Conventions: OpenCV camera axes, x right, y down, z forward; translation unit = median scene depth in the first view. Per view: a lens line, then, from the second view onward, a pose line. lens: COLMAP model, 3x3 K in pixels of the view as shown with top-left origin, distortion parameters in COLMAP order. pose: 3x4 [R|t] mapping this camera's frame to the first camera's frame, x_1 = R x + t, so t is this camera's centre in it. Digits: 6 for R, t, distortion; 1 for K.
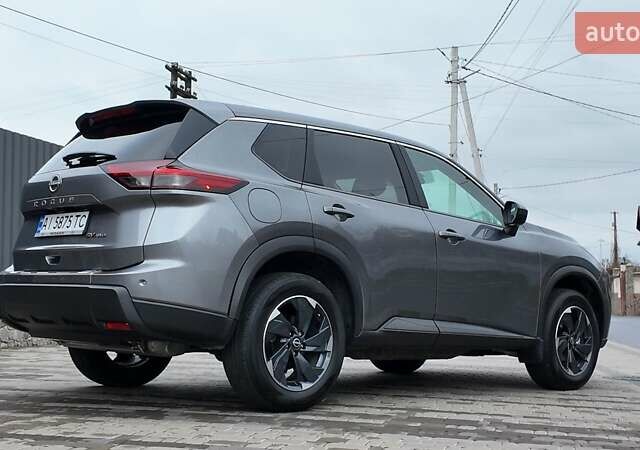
lens RADIAL K [[928.0, 0, 319.2], [0, 928.0, 224.2], [0, 0, 1]] dist [0.102555, 0.000000]
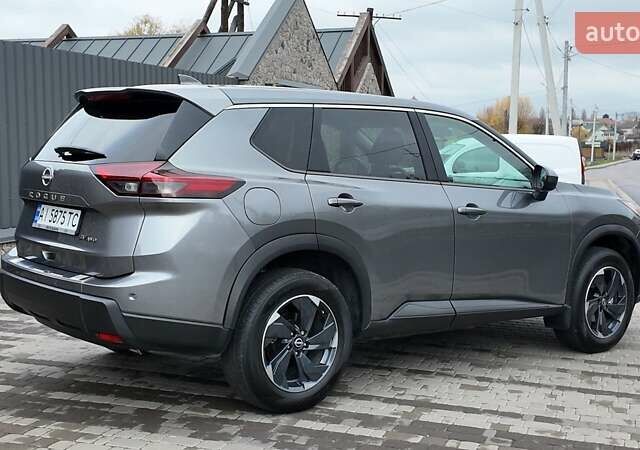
lens RADIAL K [[928.0, 0, 320.2], [0, 928.0, 221.3], [0, 0, 1]] dist [0.102555, 0.000000]
pose [[0.997483, 0.007536, -0.070499, 0.064475], [0.003789, 0.987247, 0.159153, -0.149367], [0.070799, -0.159020, 0.984734, 0.065867]]
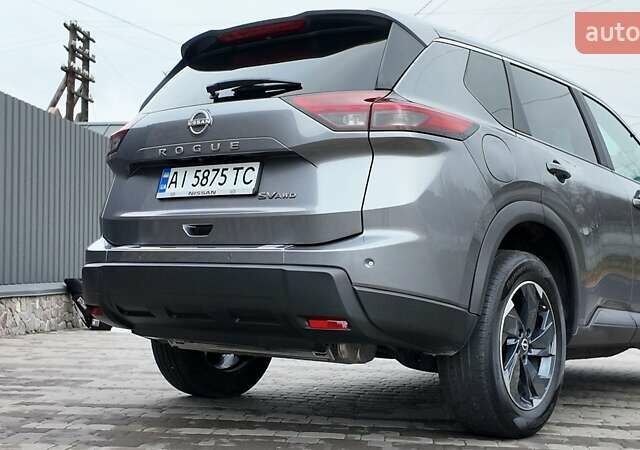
lens RADIAL K [[928.0, 0, 302.2], [0, 928.0, 221.5], [0, 0, 1]] dist [0.102555, 0.000000]
pose [[0.990503, 0.009578, 0.137158, -0.298871], [-0.012328, 0.999739, 0.019220, 0.016888], [-0.136938, -0.020728, 0.990363, 0.283426]]
